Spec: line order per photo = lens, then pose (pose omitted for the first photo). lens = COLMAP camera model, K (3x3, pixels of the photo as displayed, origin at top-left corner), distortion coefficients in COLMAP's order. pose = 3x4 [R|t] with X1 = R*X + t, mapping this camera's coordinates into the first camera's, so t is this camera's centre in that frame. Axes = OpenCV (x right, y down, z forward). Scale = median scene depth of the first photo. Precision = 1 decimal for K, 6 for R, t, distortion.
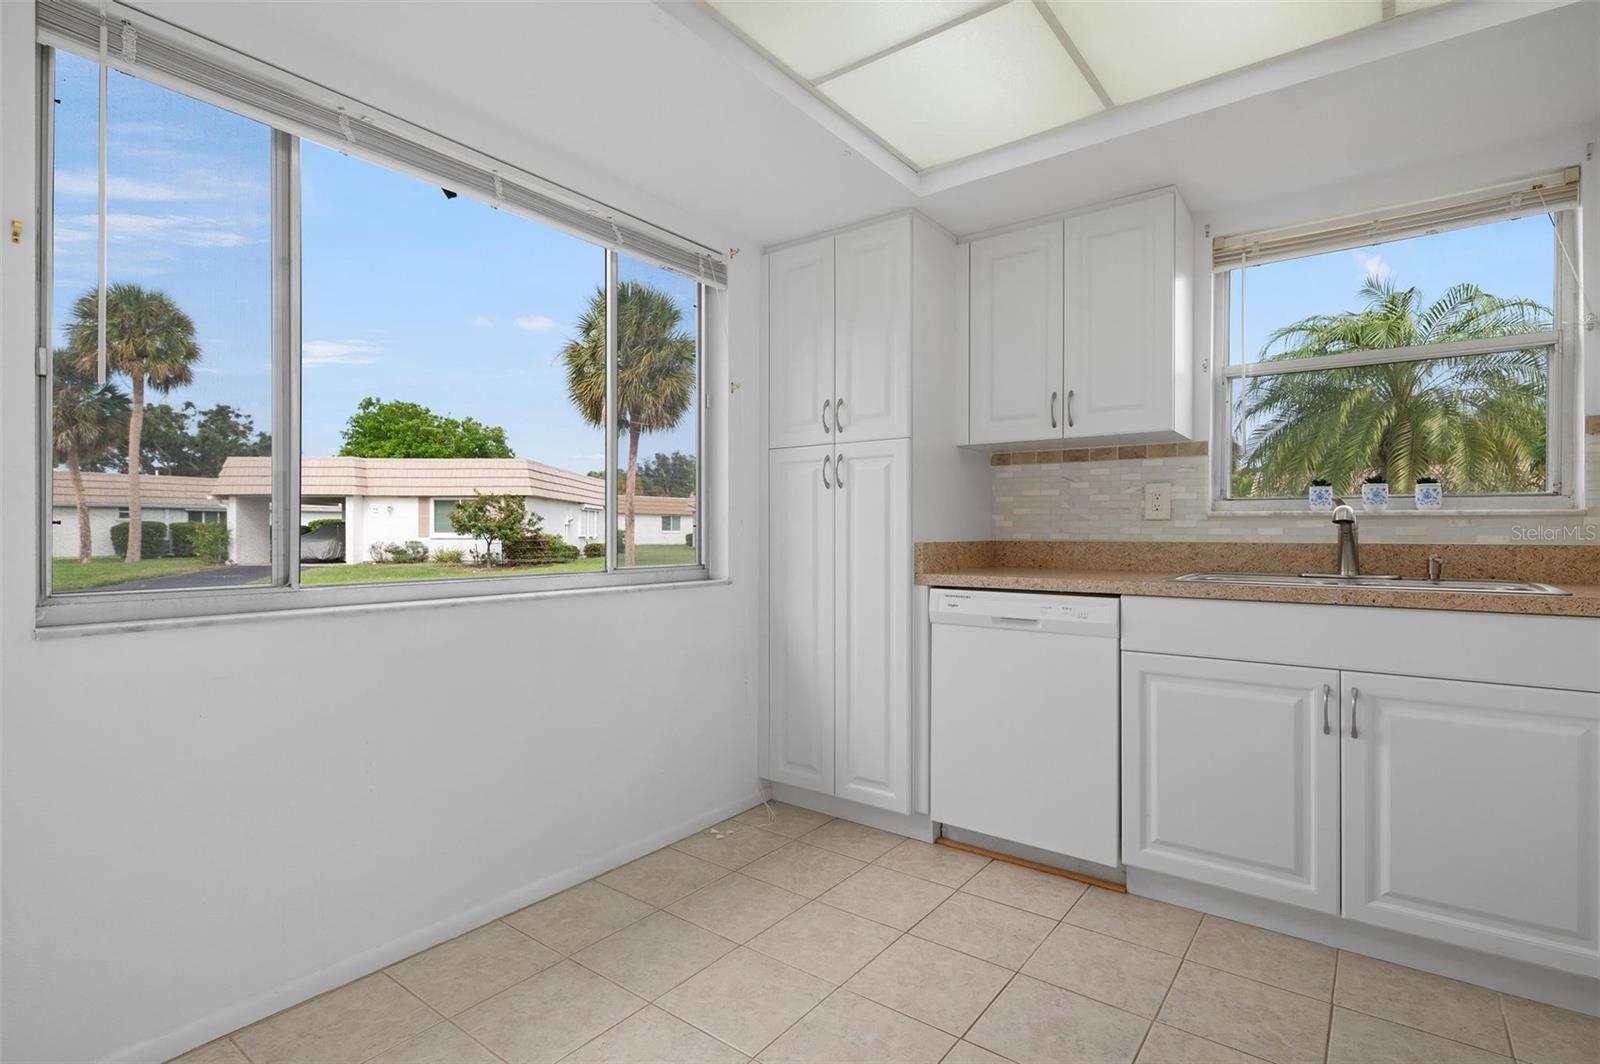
lens RADIAL K [[754.9, 0, 810.4], [0, 754.9, 528.8], [0, 0, 1]] dist [0.011740, -0.009089]
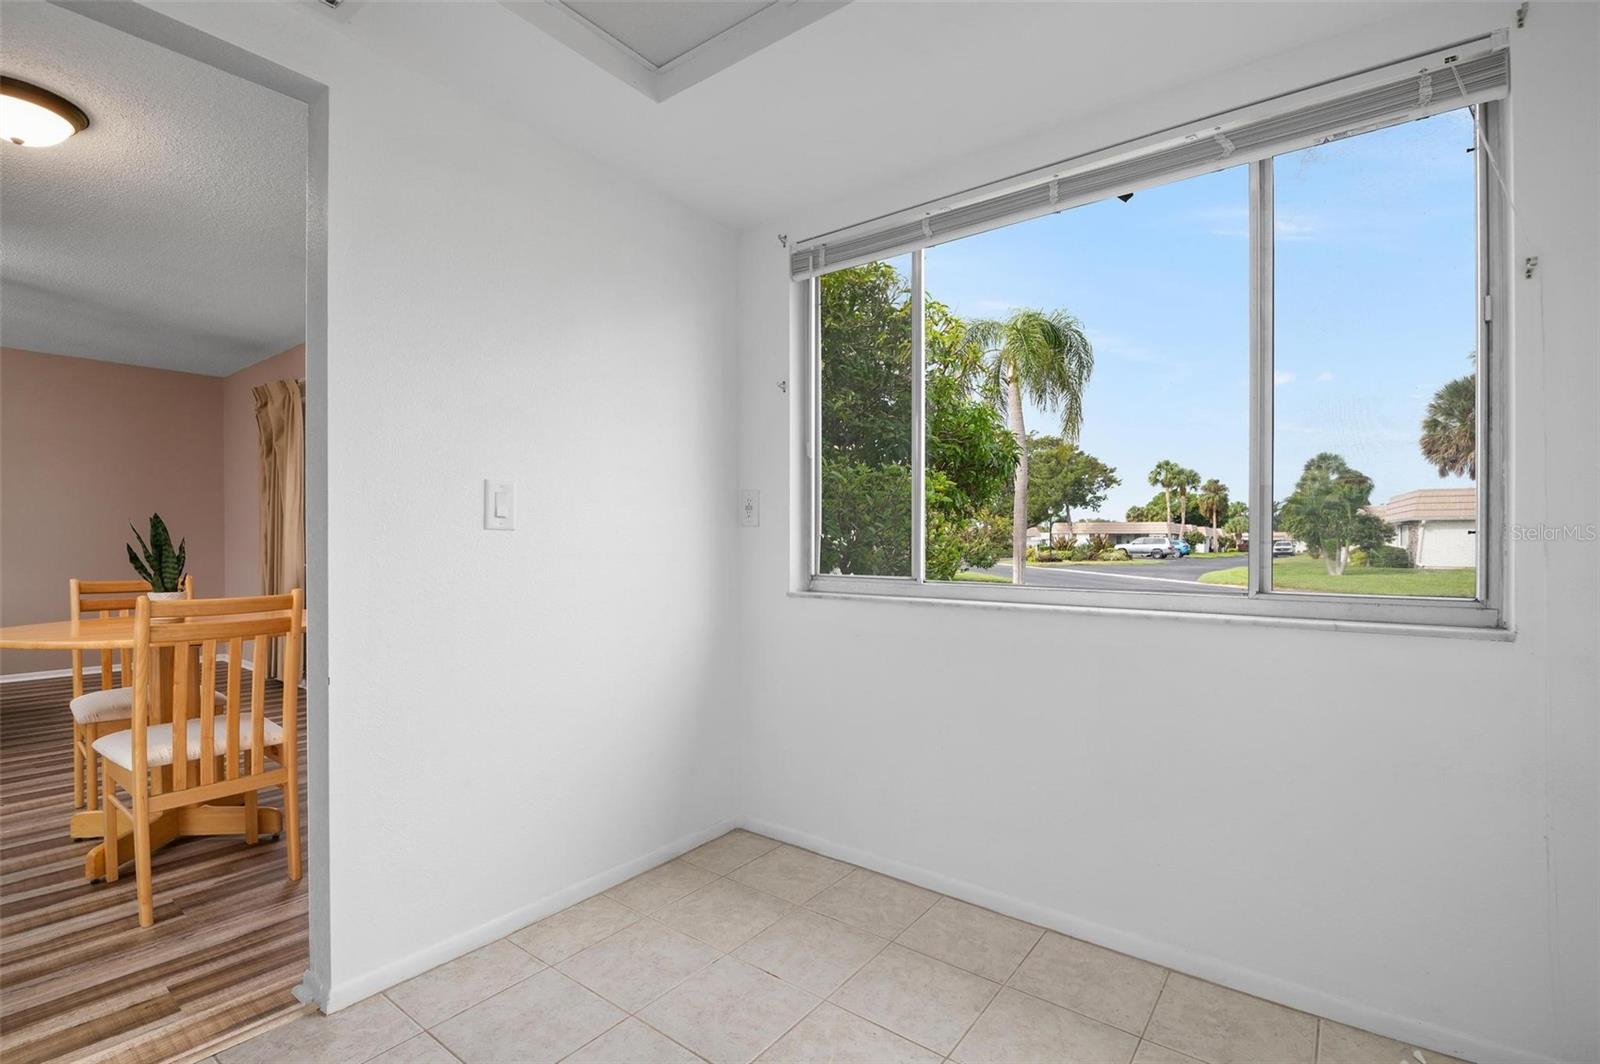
lens RADIAL K [[727.9, 0, 812.5], [0, 727.9, 539.8], [0, 0, 1]] dist [-0.002263, -0.009294]
pose [[0.005336, 0.002622, -0.999982, 0.475170], [0.000614, 0.999996, 0.002625, 0.000111], [0.999986, -0.000628, 0.005334, 0.602101]]
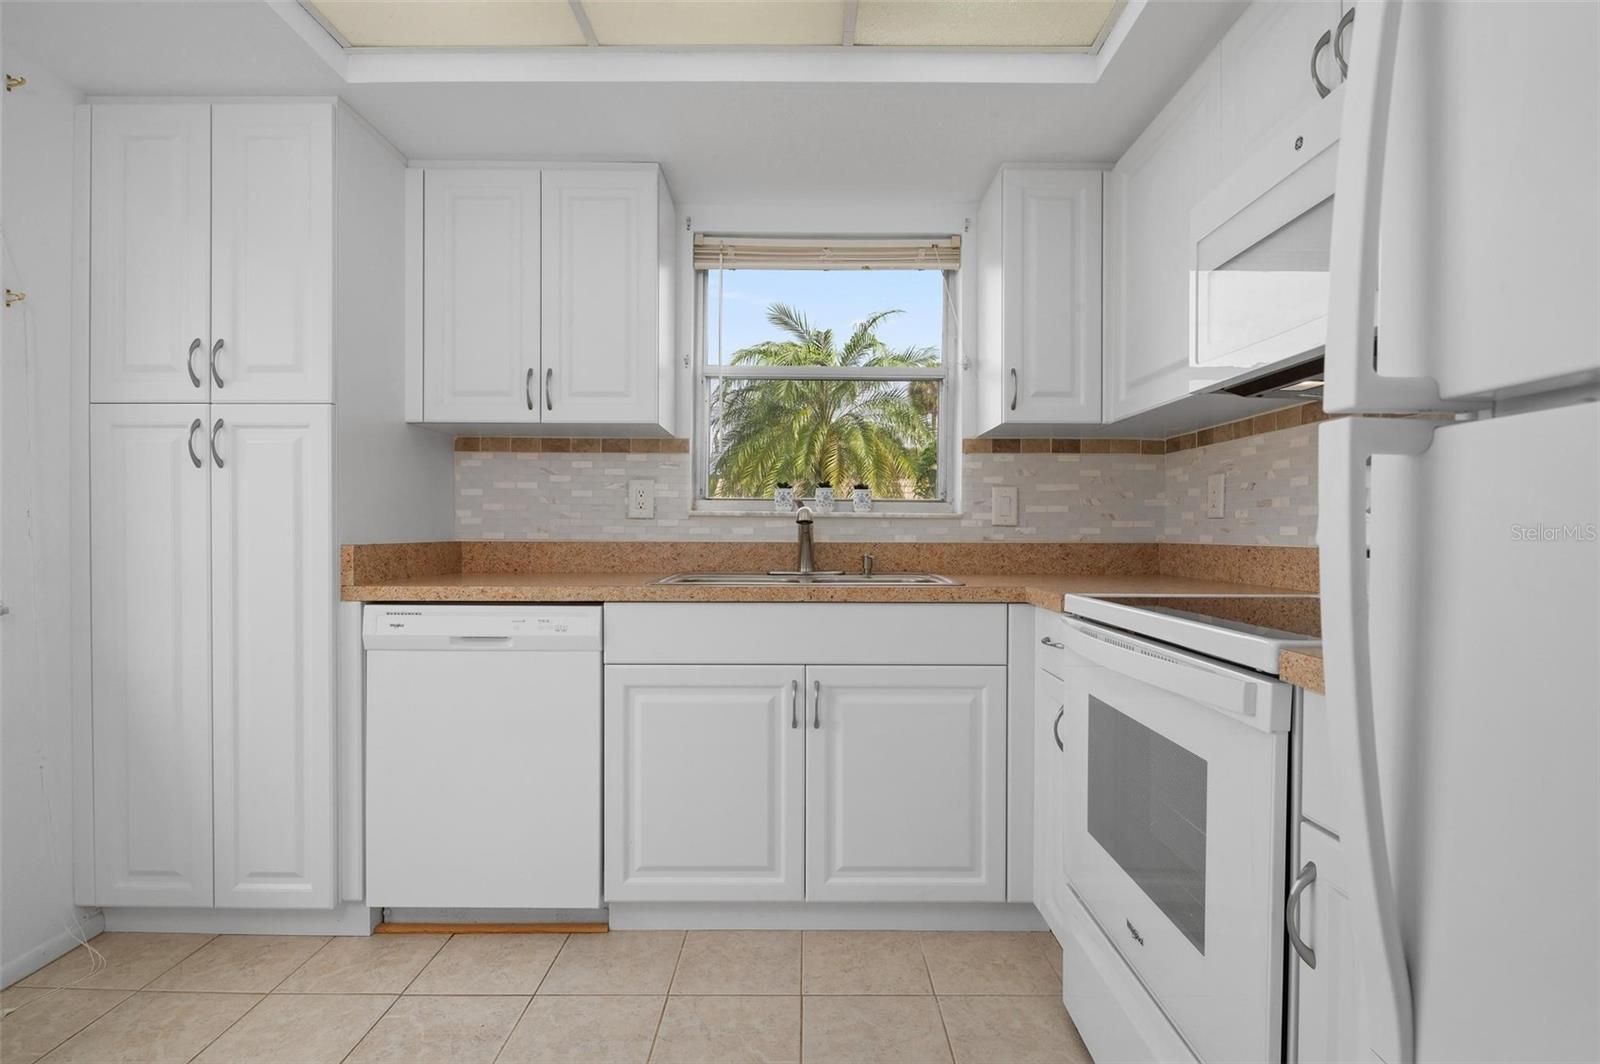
lens RADIAL K [[751.2, 0, 806.8], [0, 751.2, 539.2], [0, 0, 1]] dist [0.001114, -0.009112]
pose [[0.795191, -0.004770, 0.606341, 0.059464], [-0.004815, 0.999888, 0.014181, -0.000177], [-0.606340, -0.014196, 0.795078, 0.140726]]
